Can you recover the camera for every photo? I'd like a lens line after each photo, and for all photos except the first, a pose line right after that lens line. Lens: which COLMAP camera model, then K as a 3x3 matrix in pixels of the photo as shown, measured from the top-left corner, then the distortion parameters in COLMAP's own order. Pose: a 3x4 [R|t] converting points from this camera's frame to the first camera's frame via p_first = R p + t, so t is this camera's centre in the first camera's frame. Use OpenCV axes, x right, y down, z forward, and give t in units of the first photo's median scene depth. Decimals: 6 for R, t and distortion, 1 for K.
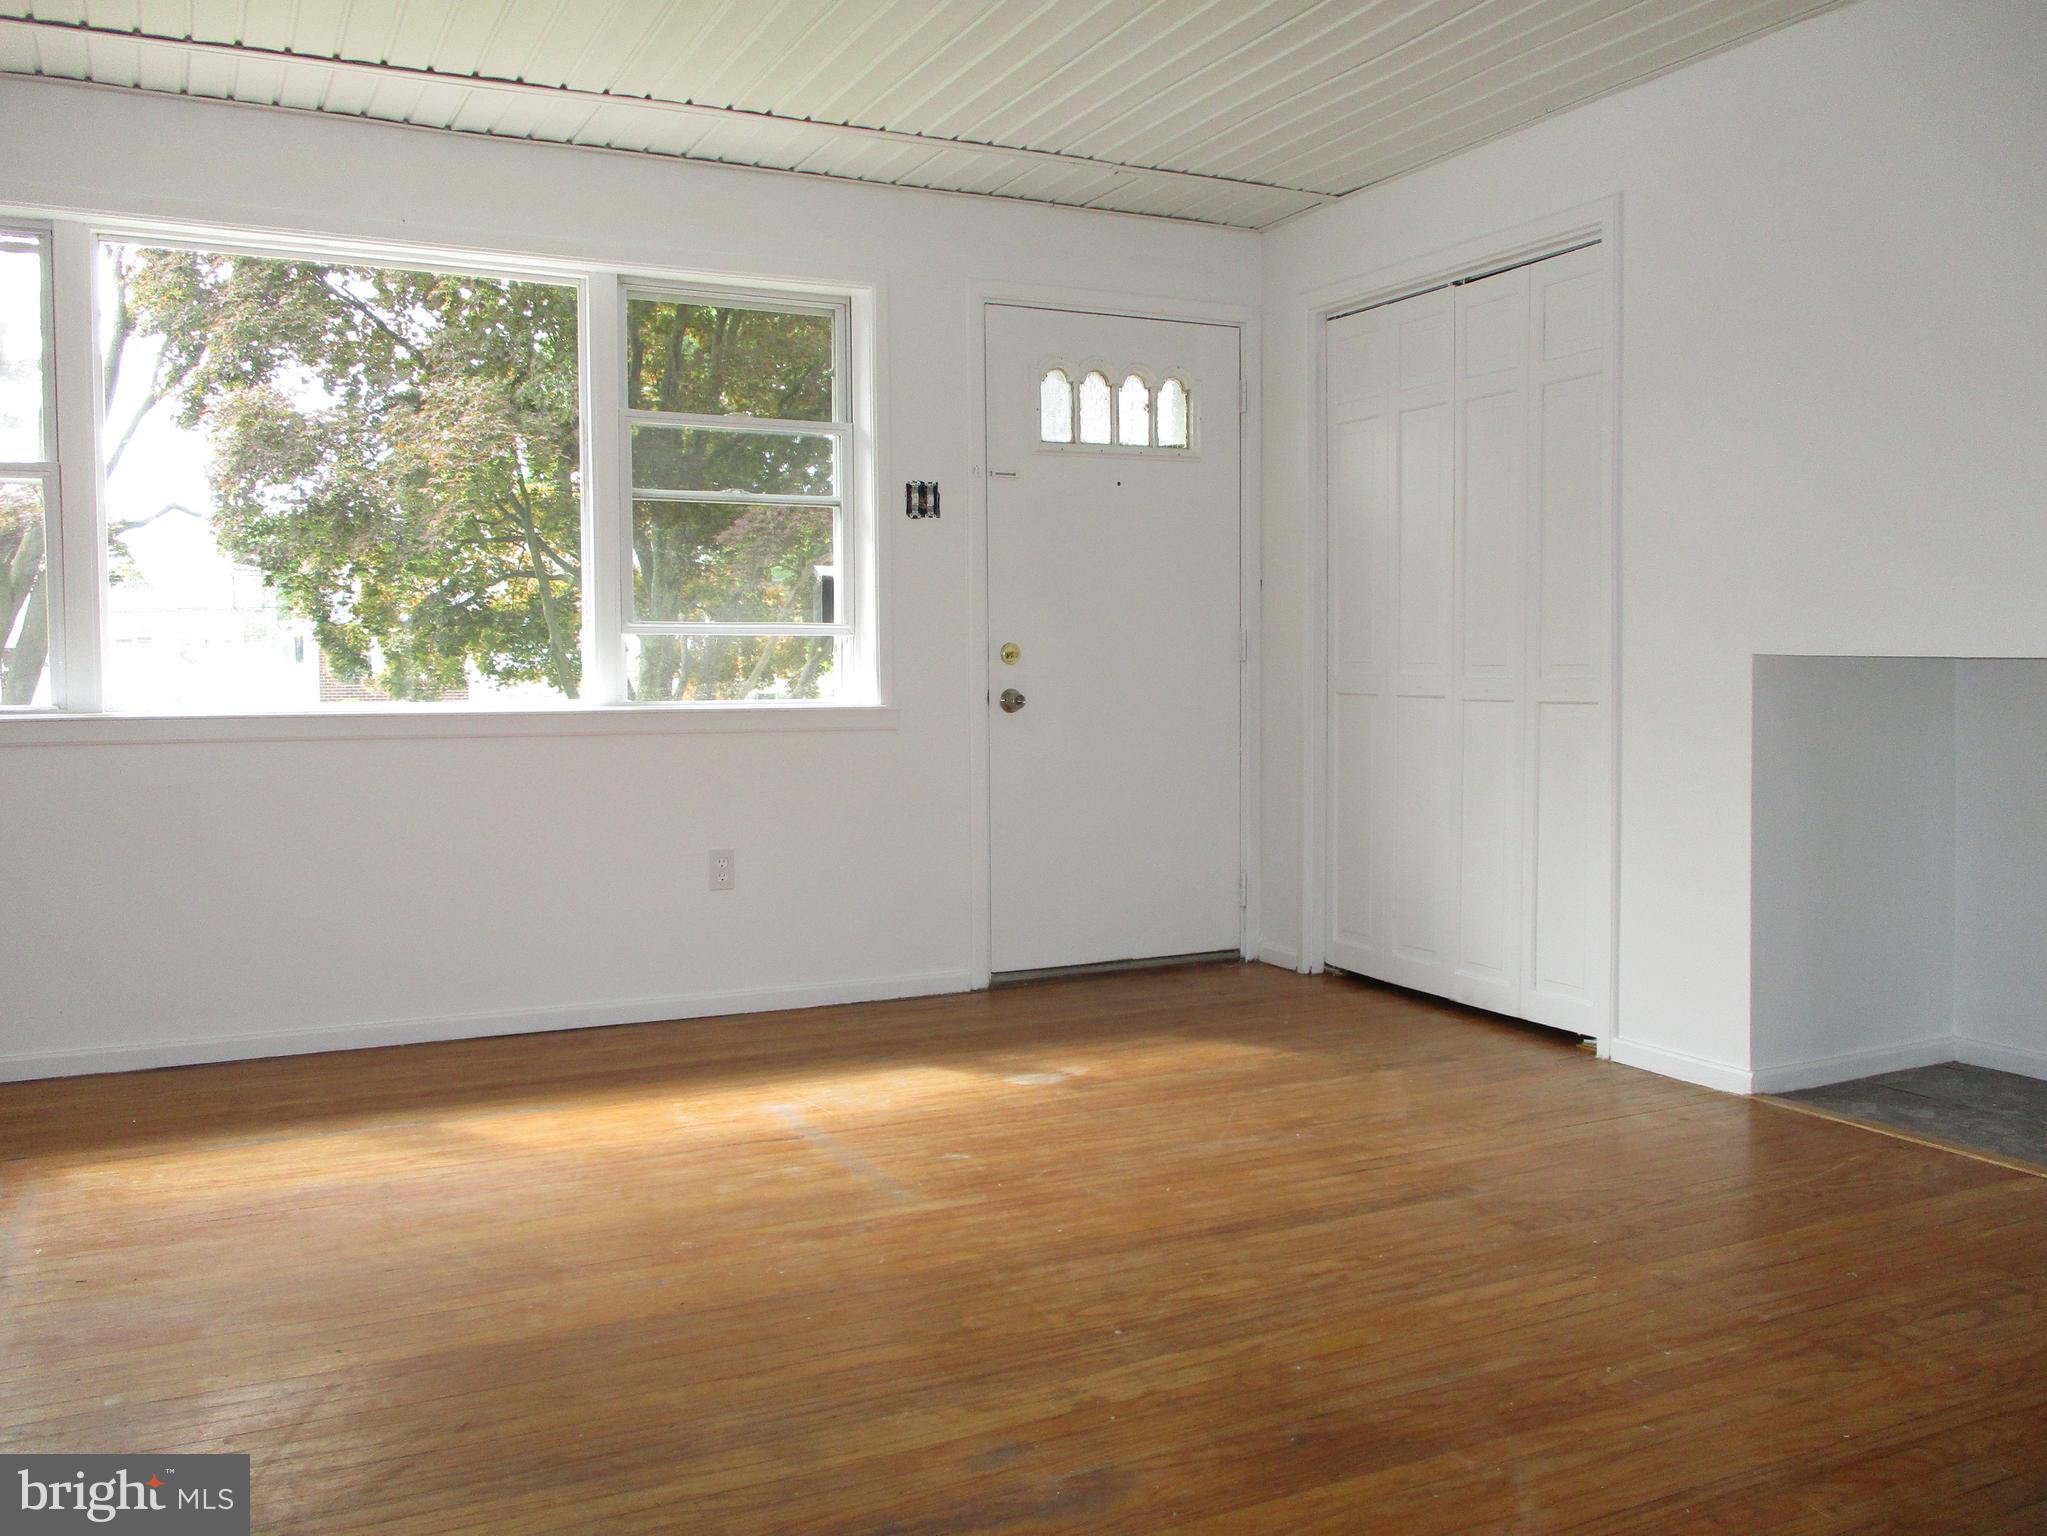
lens RADIAL K [[1713.1, 0, 1025.6], [0, 1713.1, 747.0], [0, 0, 1]] dist [-0.025038, 0.008043]
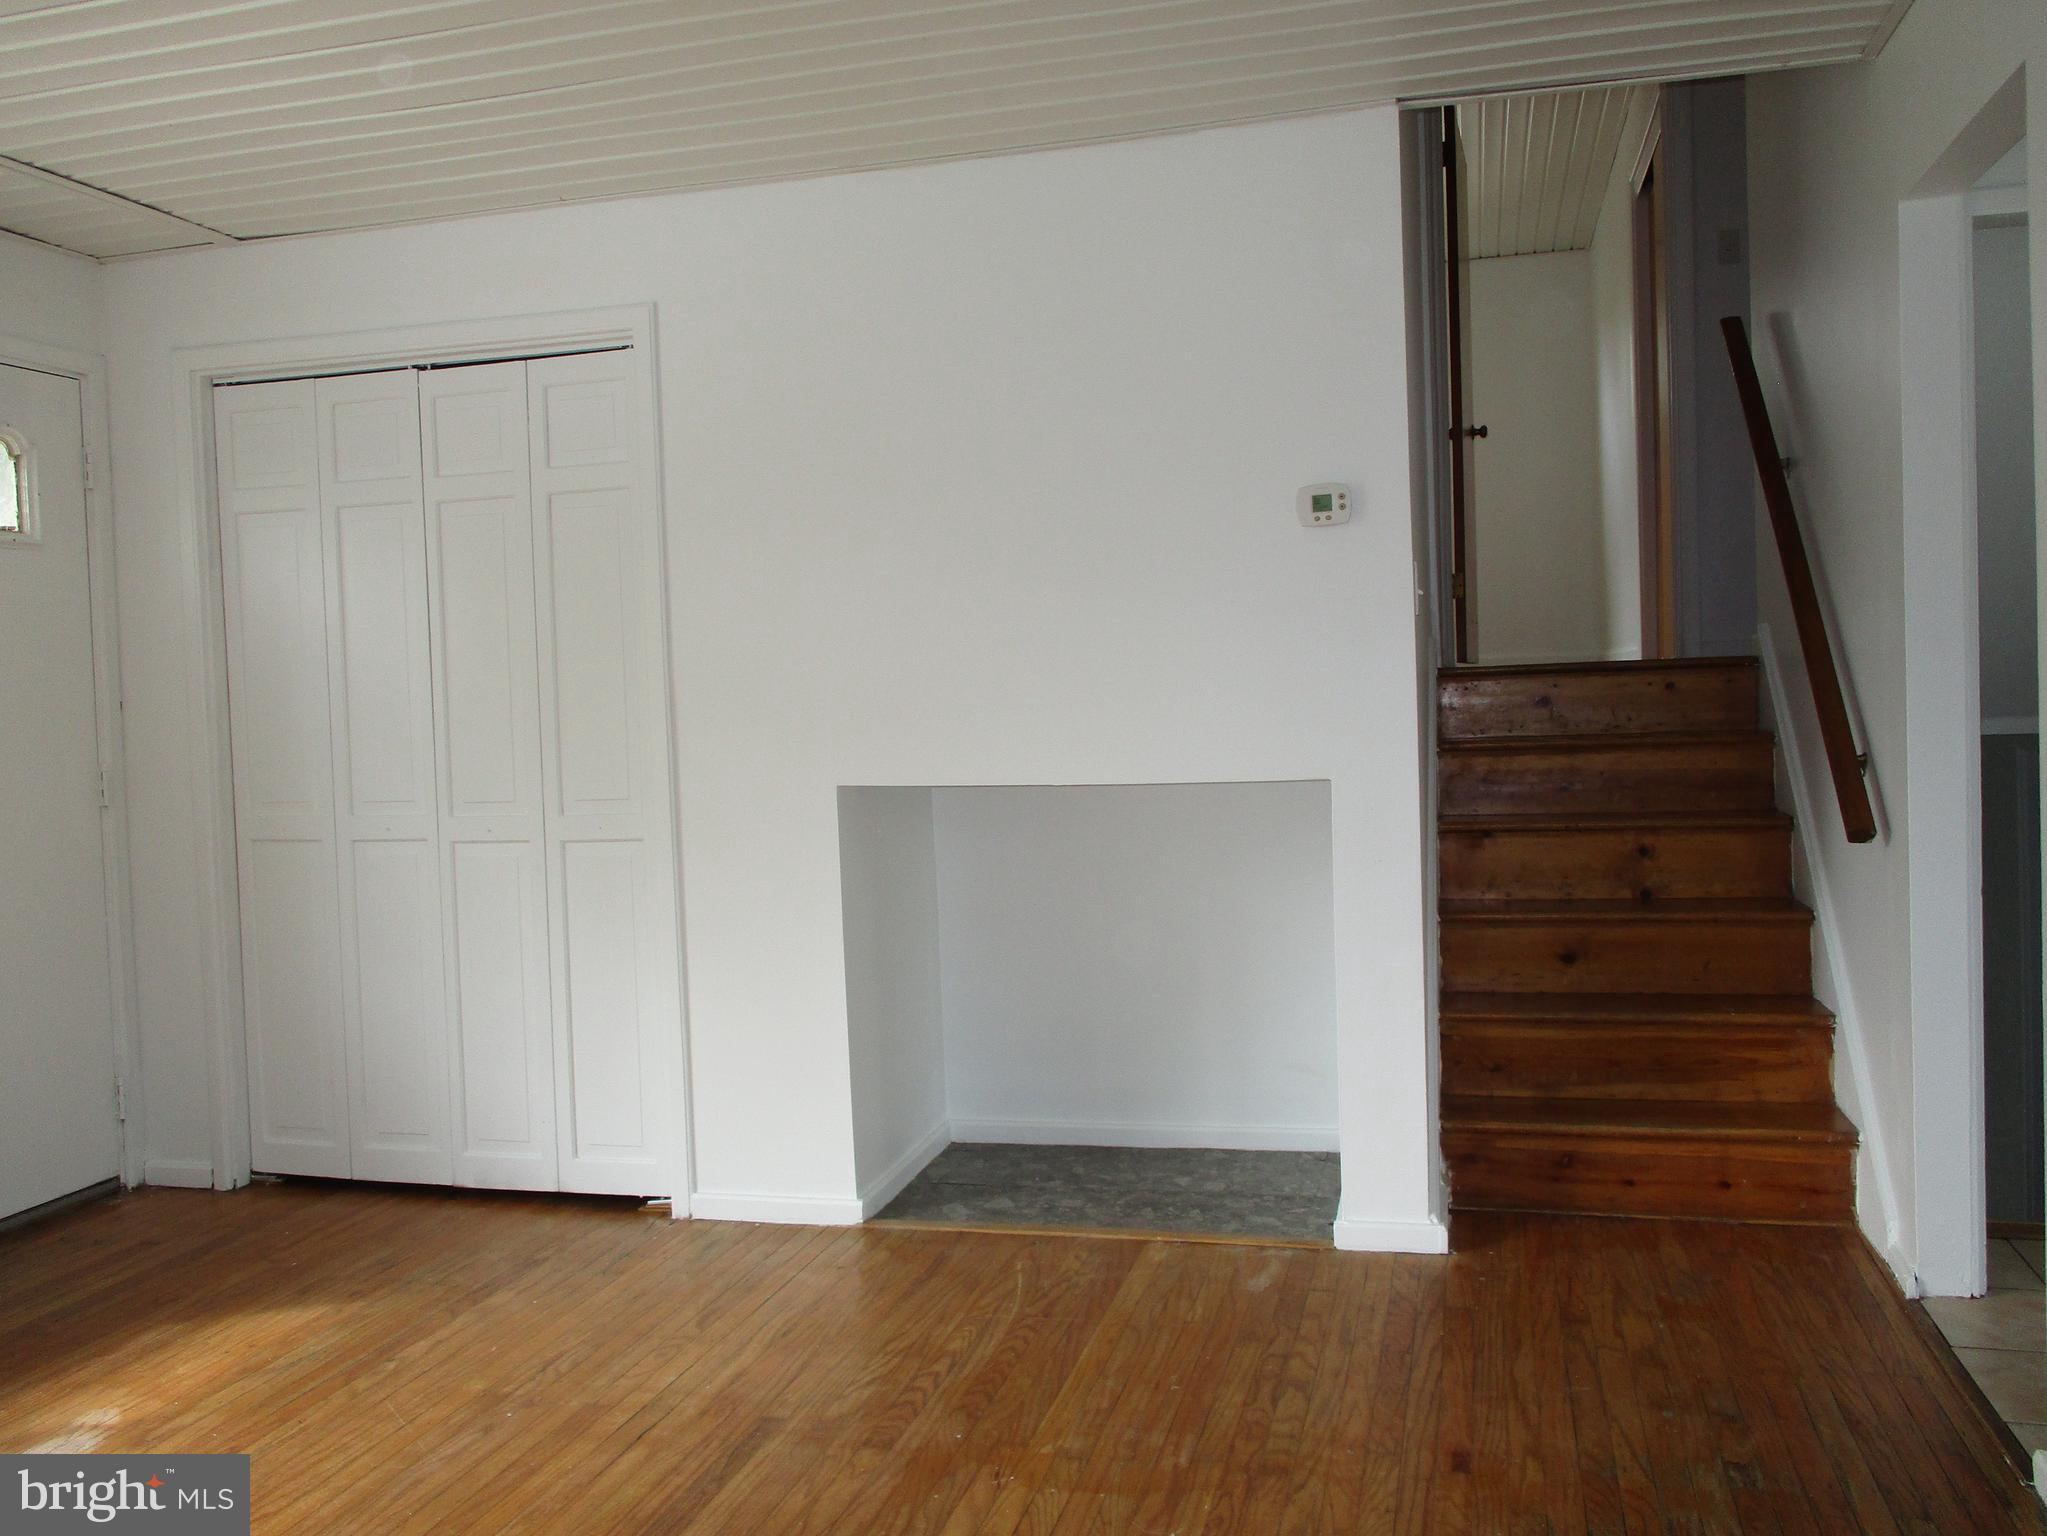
lens RADIAL K [[1713.1, 0, 1025.6], [0, 1713.1, 747.0], [0, 0, 1]] dist [-0.025038, 0.008043]
pose [[0.655757, -0.041007, 0.753858, -0.272971], [0.067899, 0.997681, -0.004793, -0.068022], [-0.751913, 0.054329, 0.657020, 0.263615]]
